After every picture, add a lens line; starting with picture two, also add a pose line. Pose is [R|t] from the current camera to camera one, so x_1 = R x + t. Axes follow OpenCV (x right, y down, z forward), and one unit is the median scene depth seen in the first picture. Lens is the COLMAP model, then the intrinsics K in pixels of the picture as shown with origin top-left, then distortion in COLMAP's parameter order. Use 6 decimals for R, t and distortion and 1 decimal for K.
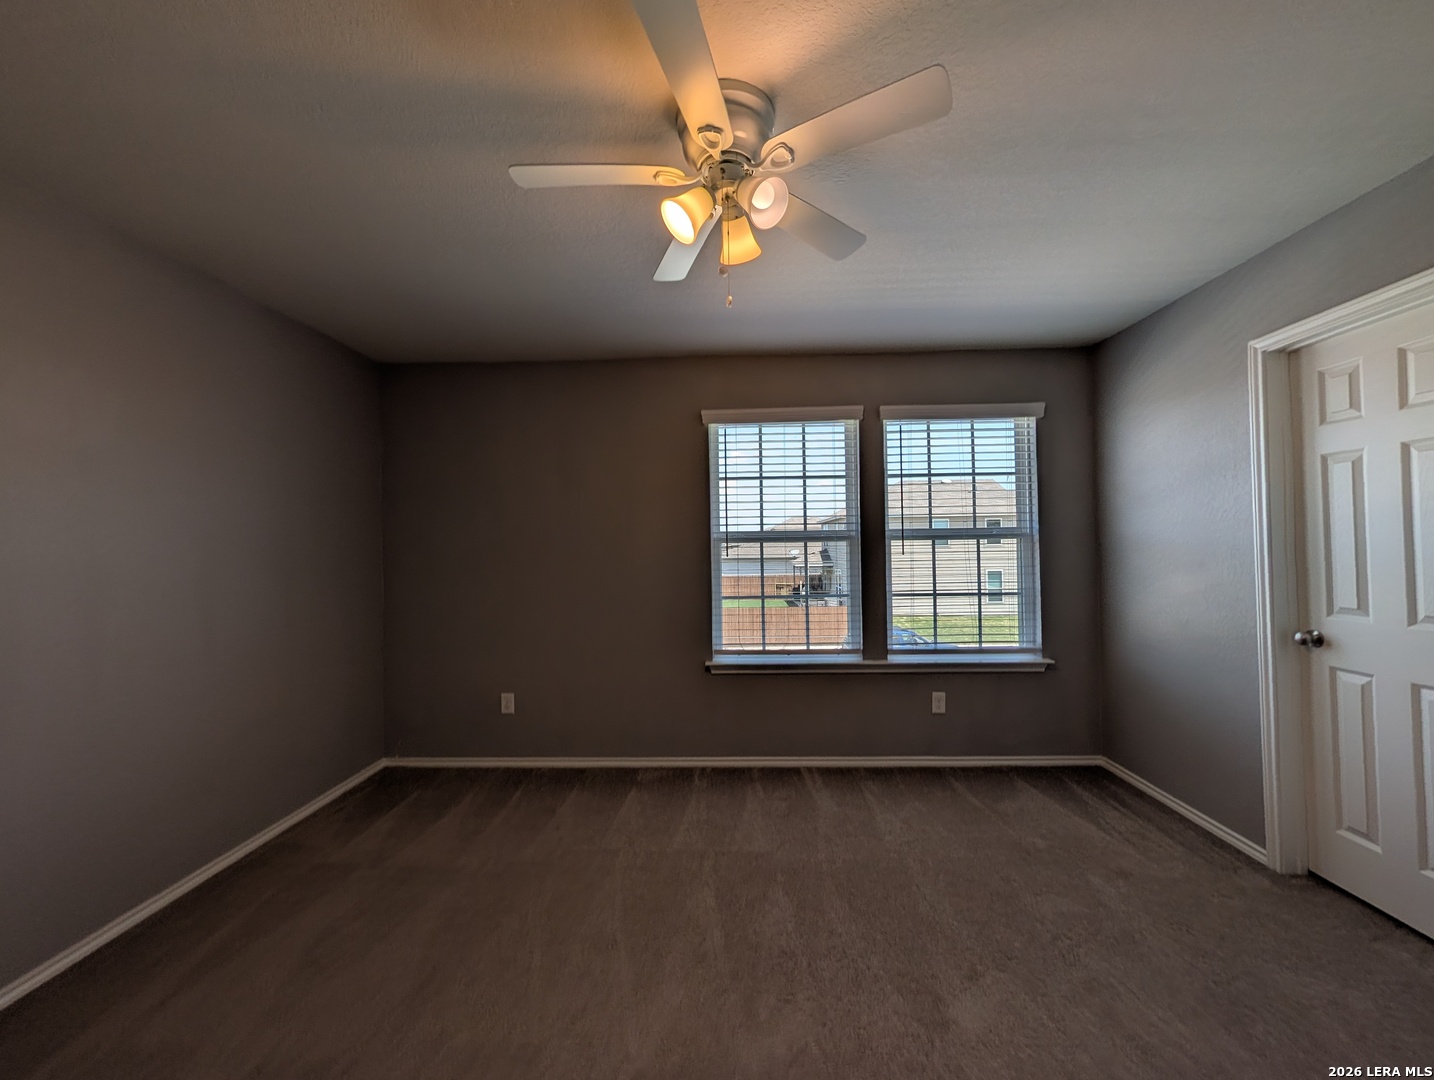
lens RADIAL K [[551.6, 0, 720.4], [0, 551.6, 534.7], [0, 0, 1]] dist [0.000308, -0.000123]
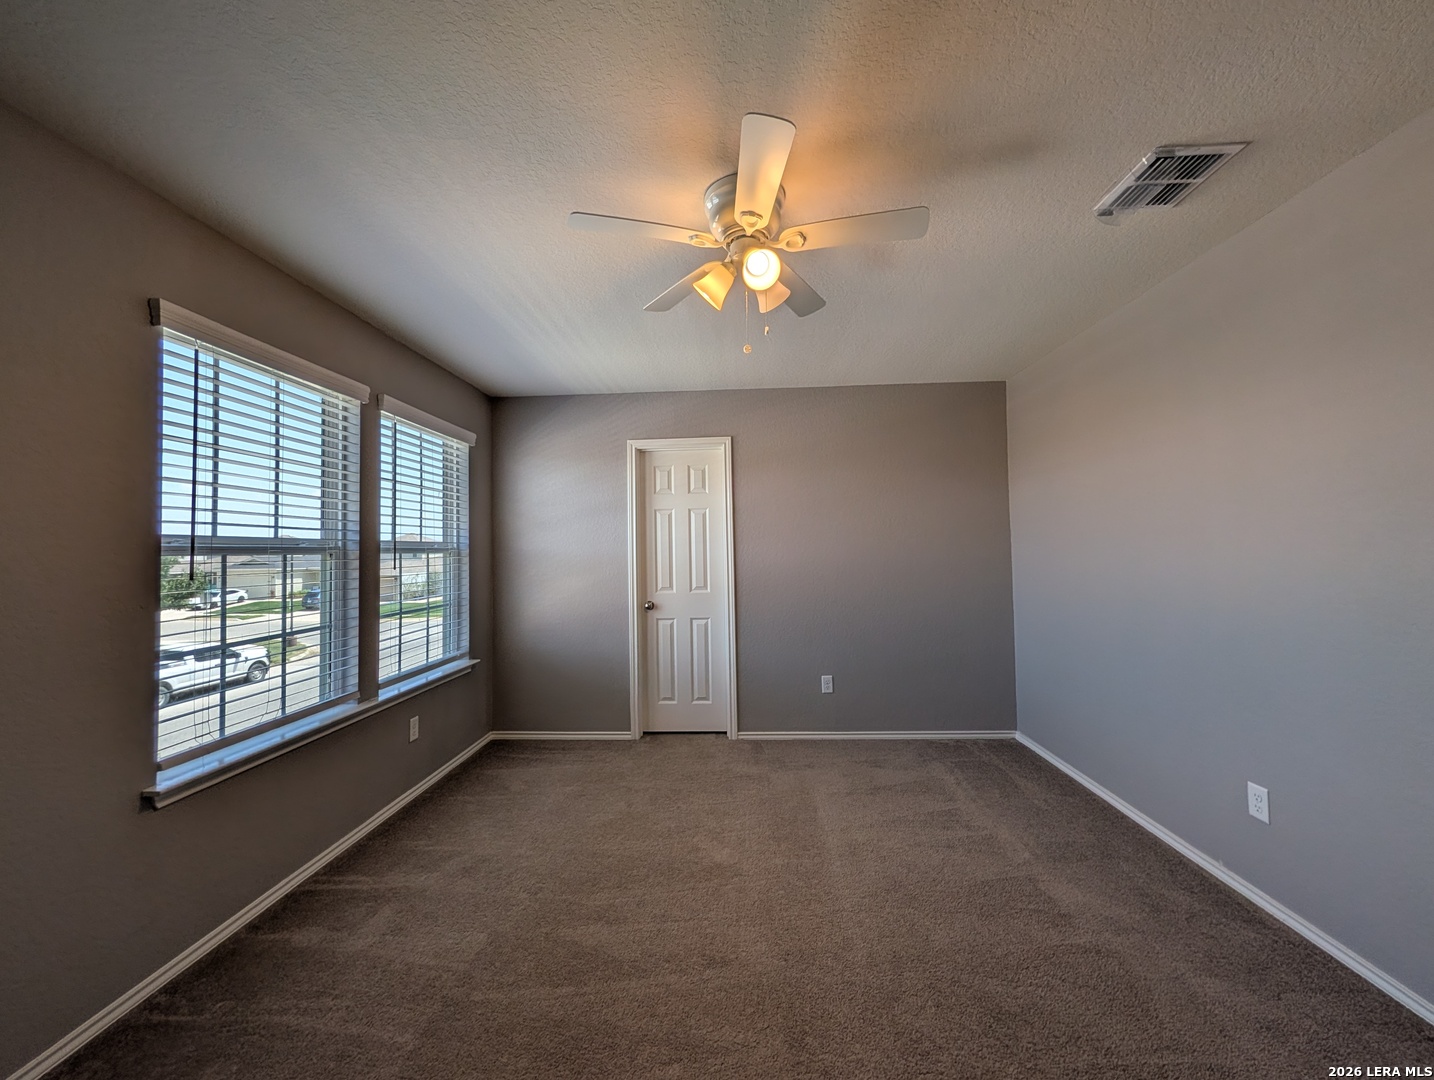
lens RADIAL K [[551.6, 0, 720.4], [0, 551.6, 534.7], [0, 0, 1]] dist [0.000308, -0.000123]
pose [[0.026300, 0.040215, 0.998845, -0.577323], [-0.003222, 0.999189, -0.040144, 0.015018], [-0.999649, -0.002163, 0.026408, 0.502315]]
